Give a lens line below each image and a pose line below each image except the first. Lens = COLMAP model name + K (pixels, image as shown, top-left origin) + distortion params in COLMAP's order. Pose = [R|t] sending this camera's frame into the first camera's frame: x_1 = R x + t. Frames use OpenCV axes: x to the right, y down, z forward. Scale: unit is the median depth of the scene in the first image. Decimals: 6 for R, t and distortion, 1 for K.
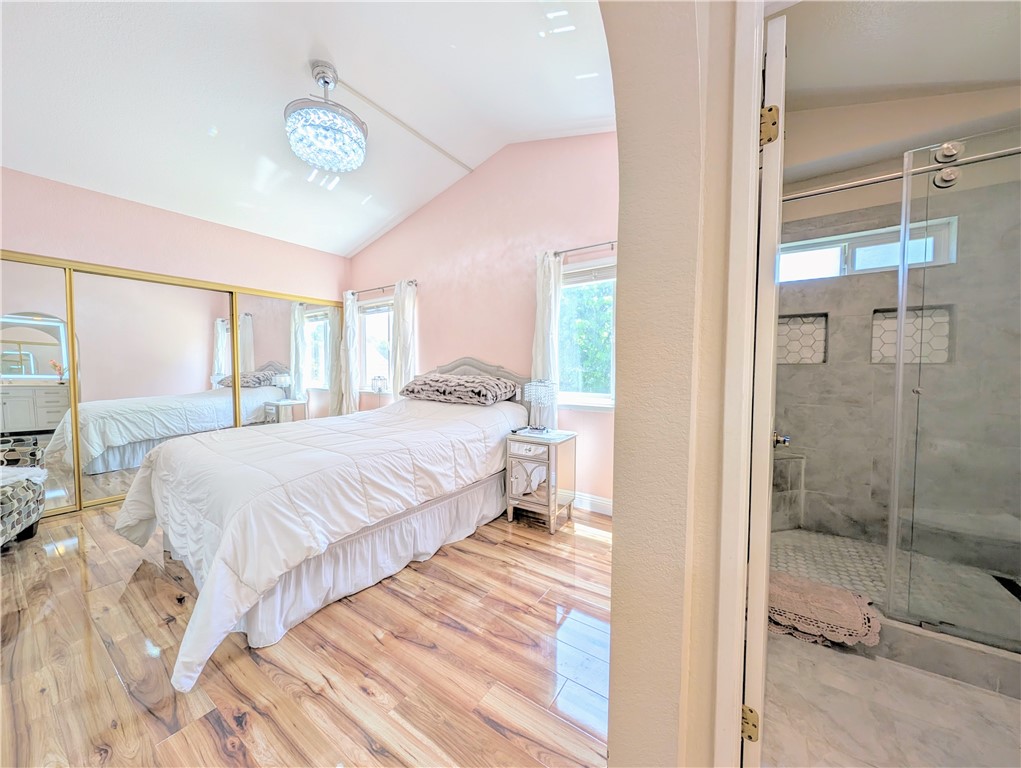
lens RADIAL K [[375.6, 0, 506.5], [0, 375.6, 379.6], [0, 0, 1]] dist [0.001456, 0.000197]
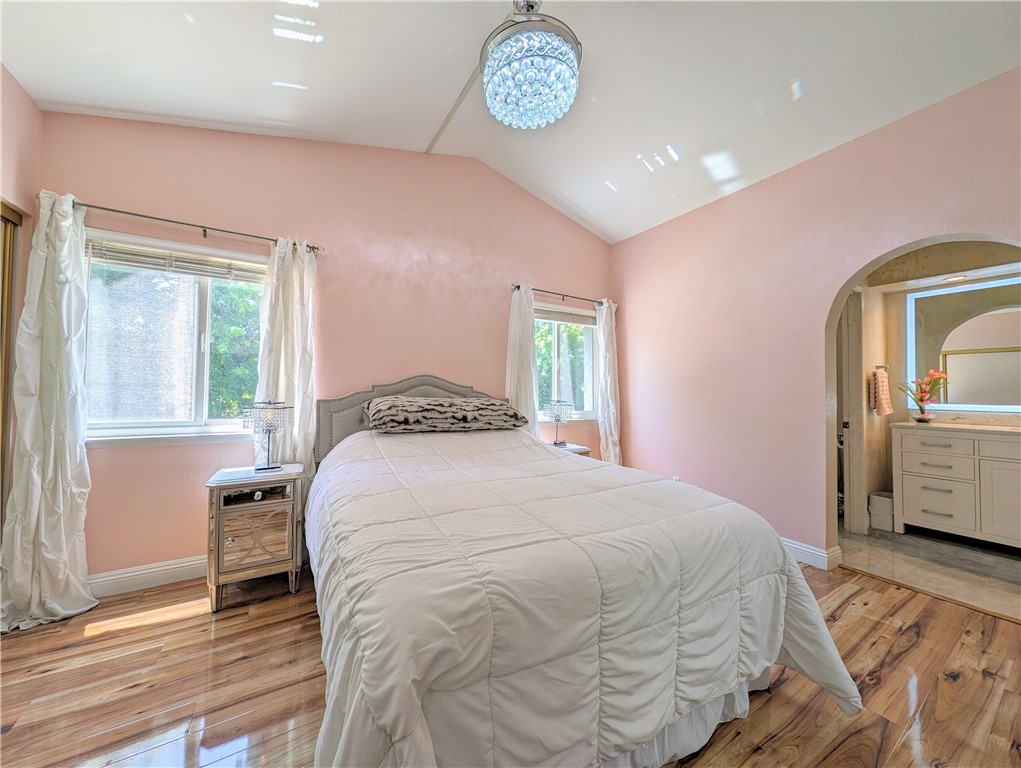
lens RADIAL K [[385.8, 0, 511.5], [0, 385.8, 382.6], [0, 0, 1]] dist [0.001604, -0.000477]
pose [[0.372577, 0.029964, 0.927518, -0.841725], [0.025148, 0.998786, -0.042368, -0.005826], [-0.927661, 0.039111, 0.371371, 0.556254]]
